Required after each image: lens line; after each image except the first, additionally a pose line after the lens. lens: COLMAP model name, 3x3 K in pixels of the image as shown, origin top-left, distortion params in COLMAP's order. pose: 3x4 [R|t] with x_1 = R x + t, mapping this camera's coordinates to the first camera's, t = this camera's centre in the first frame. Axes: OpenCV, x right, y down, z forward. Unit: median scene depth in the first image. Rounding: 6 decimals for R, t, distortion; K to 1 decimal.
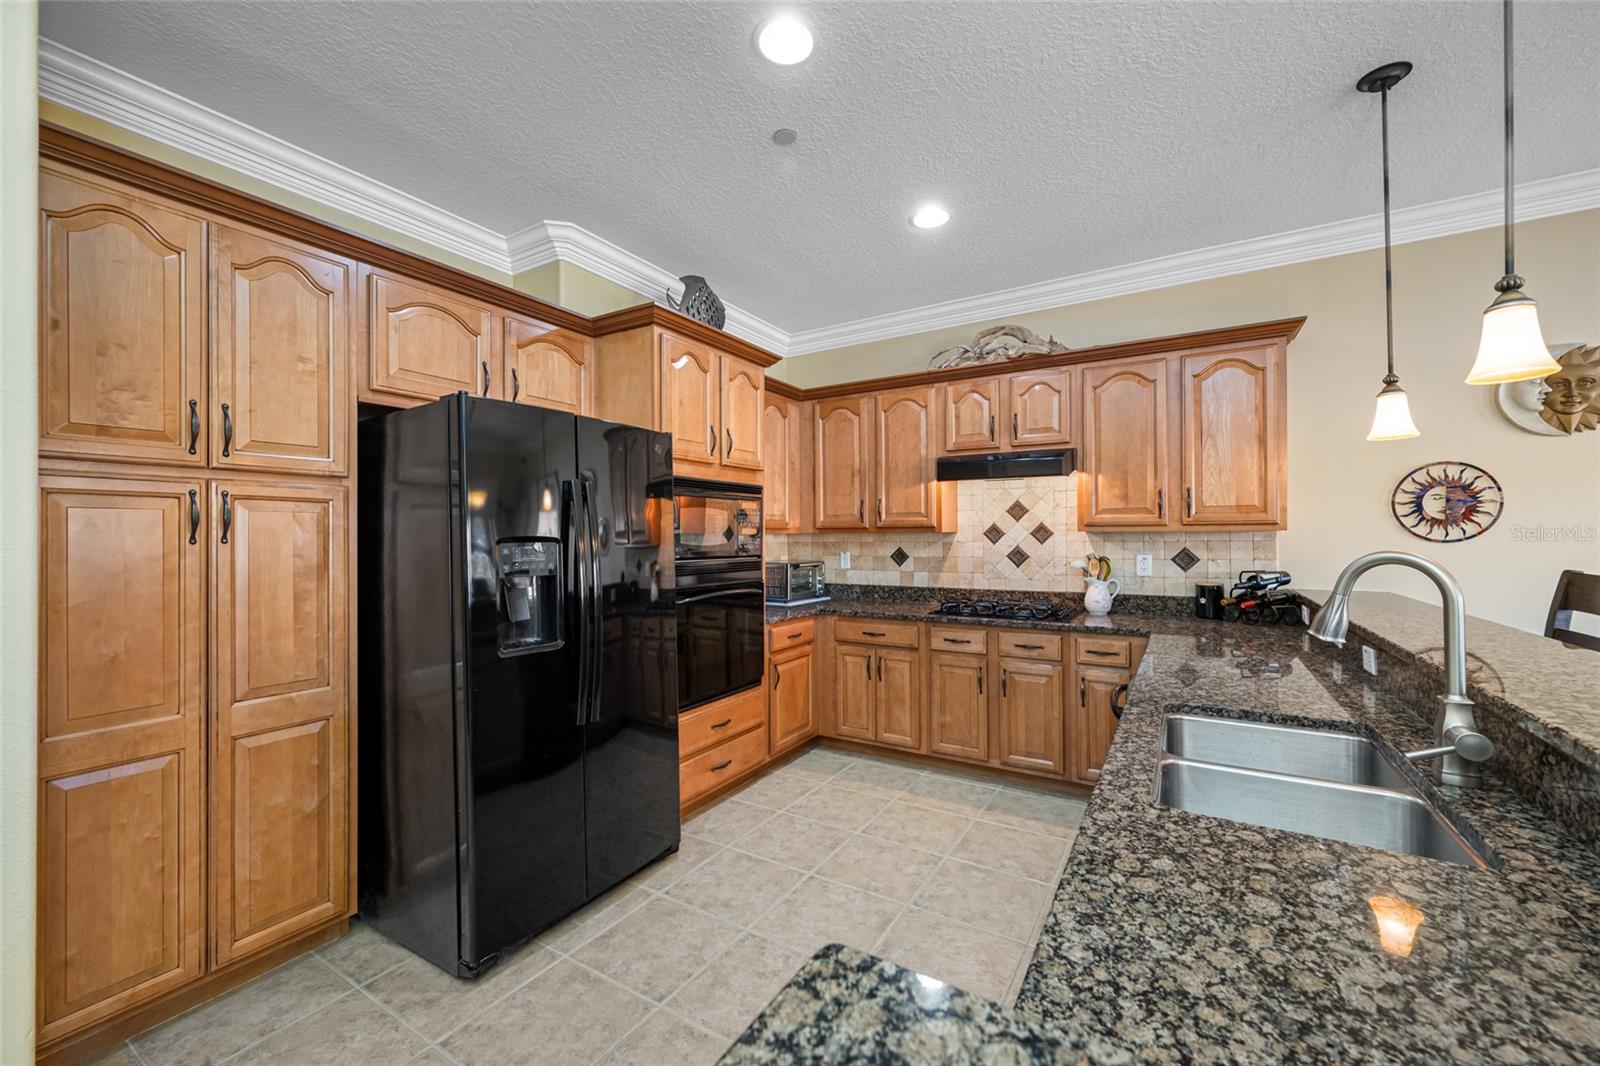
lens RADIAL K [[633.9, 0, 800.0], [0, 633.9, 533.0], [0, 0, 1]] dist [-0.000897, 0.000040]
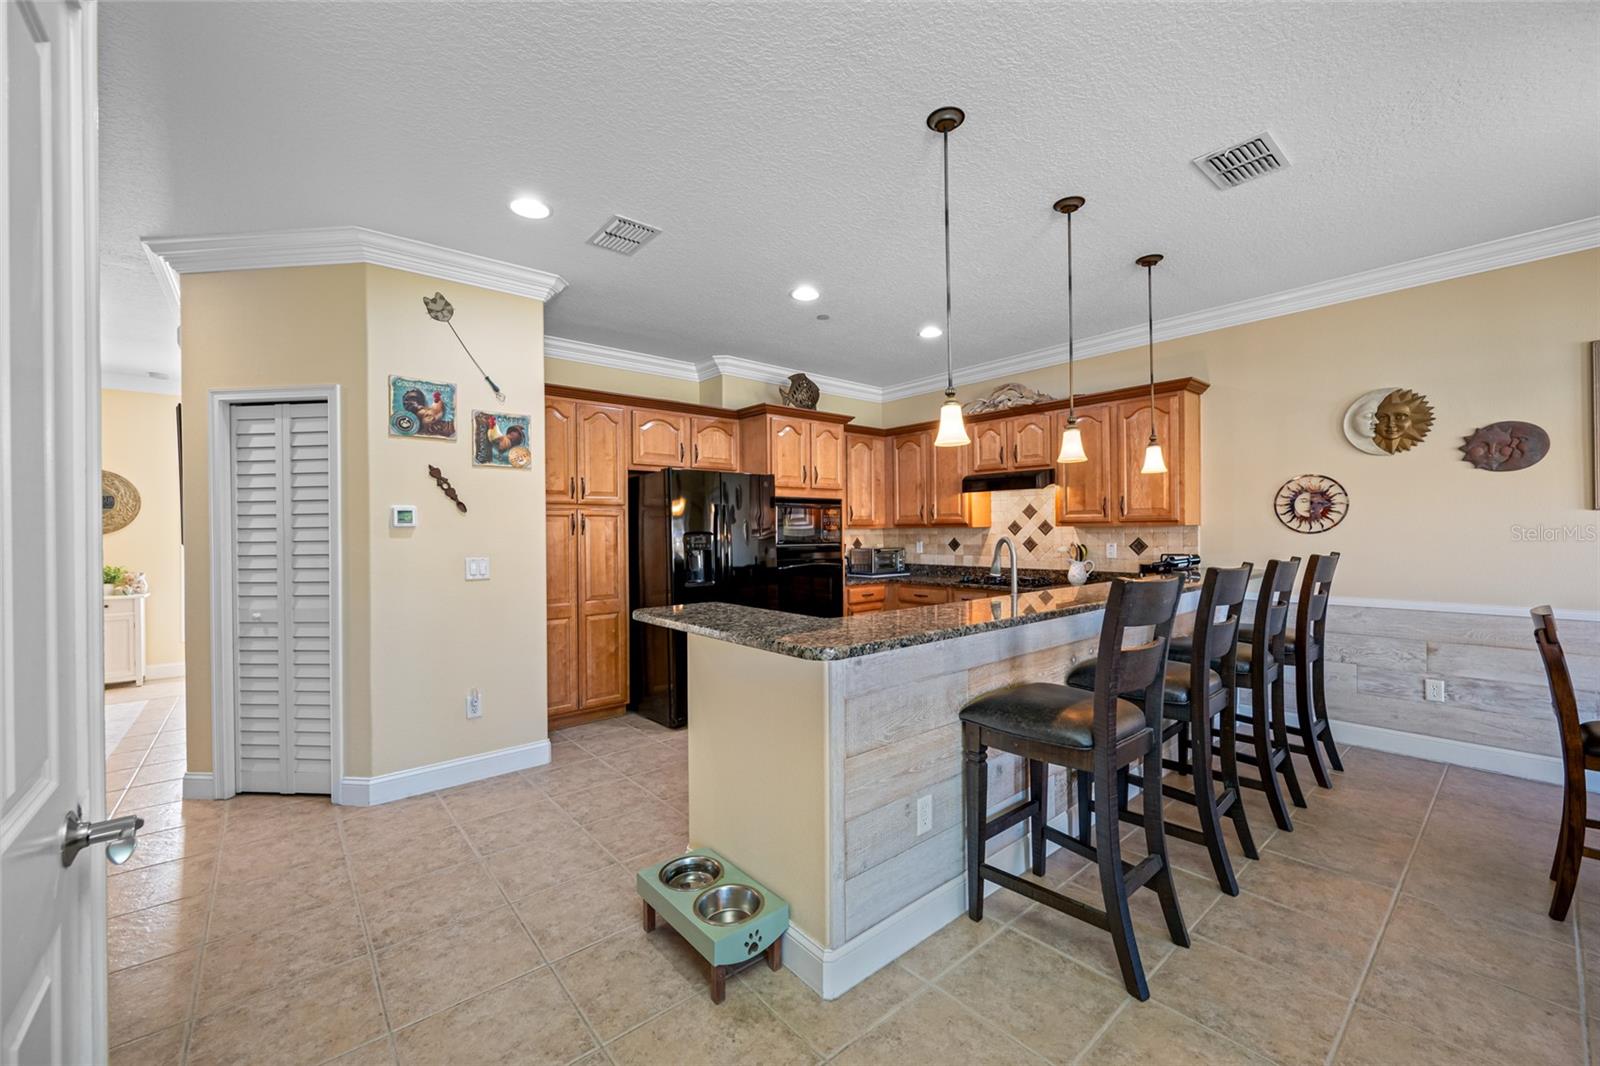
lens RADIAL K [[631.1, 0, 797.1], [0, 631.1, 530.0], [0, 0, 1]] dist [0.001707, -0.000133]
pose [[0.950299, -0.003938, -0.311314, 0.331919], [0.005869, 0.999969, 0.005266, -0.005576], [0.311283, -0.006832, 0.950293, -0.553323]]
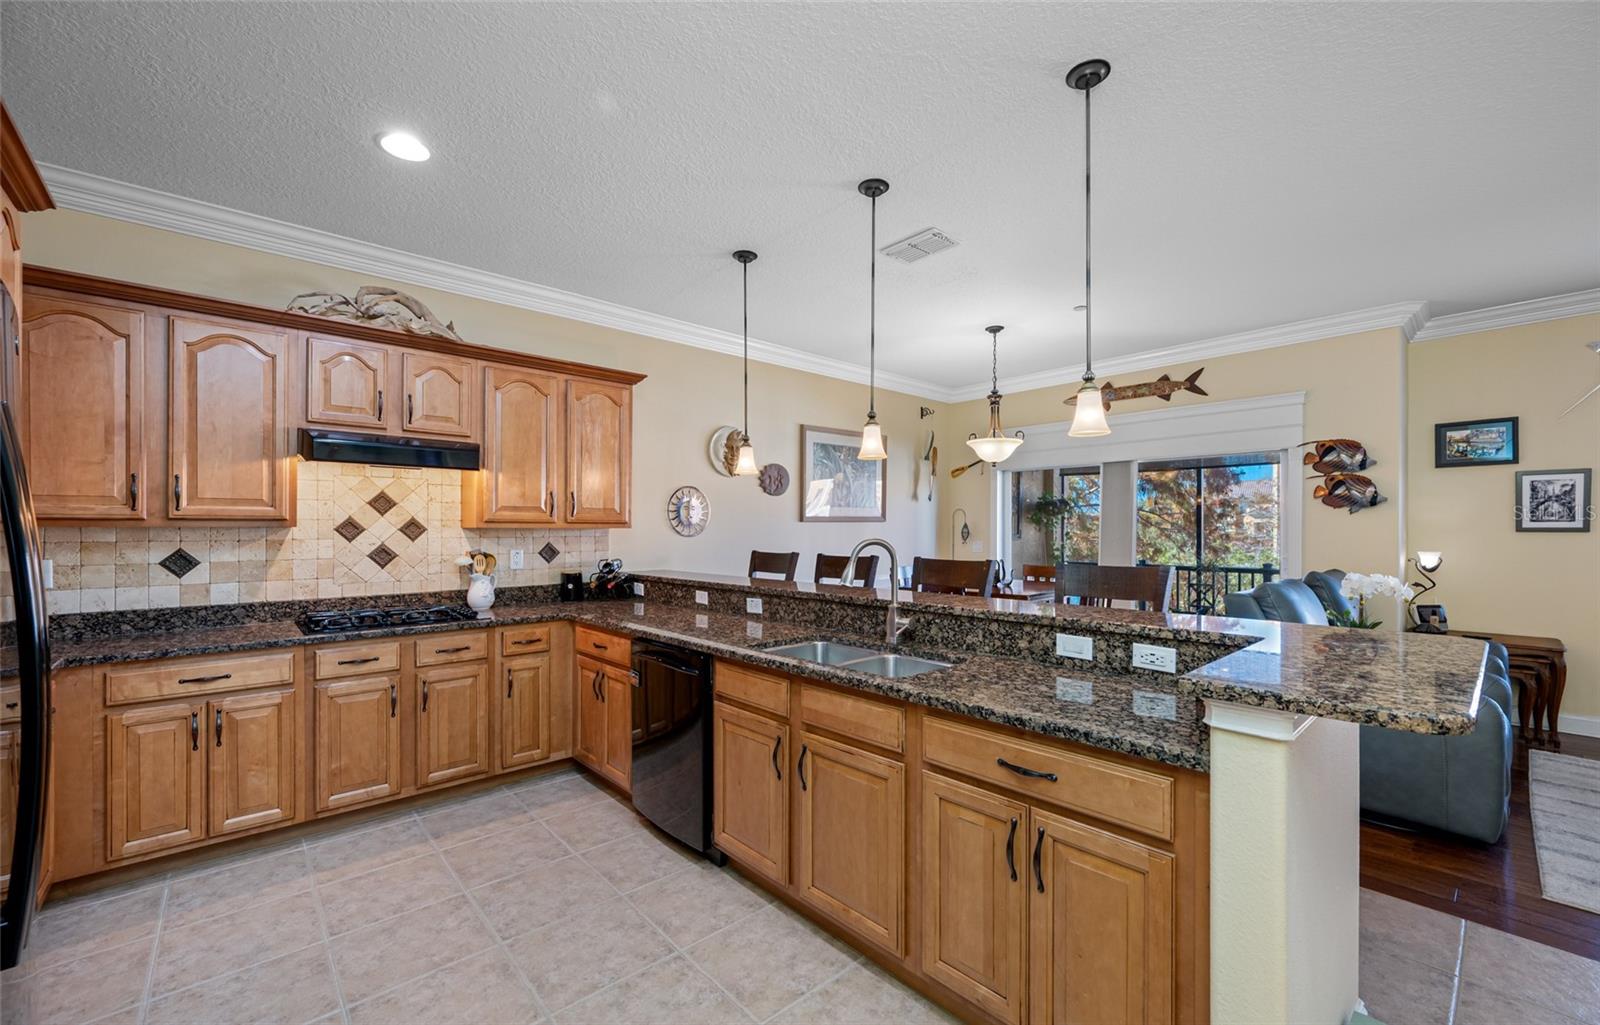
lens RADIAL K [[641.3, 0, 804.8], [0, 641.3, 531.9], [0, 0, 1]] dist [0.000256, 0.000102]
pose [[0.275479, 0.002741, 0.961303, -0.394263], [-0.004313, 0.999989, -0.001615, 0.003744], [-0.961297, -0.003701, 0.275488, 0.230691]]
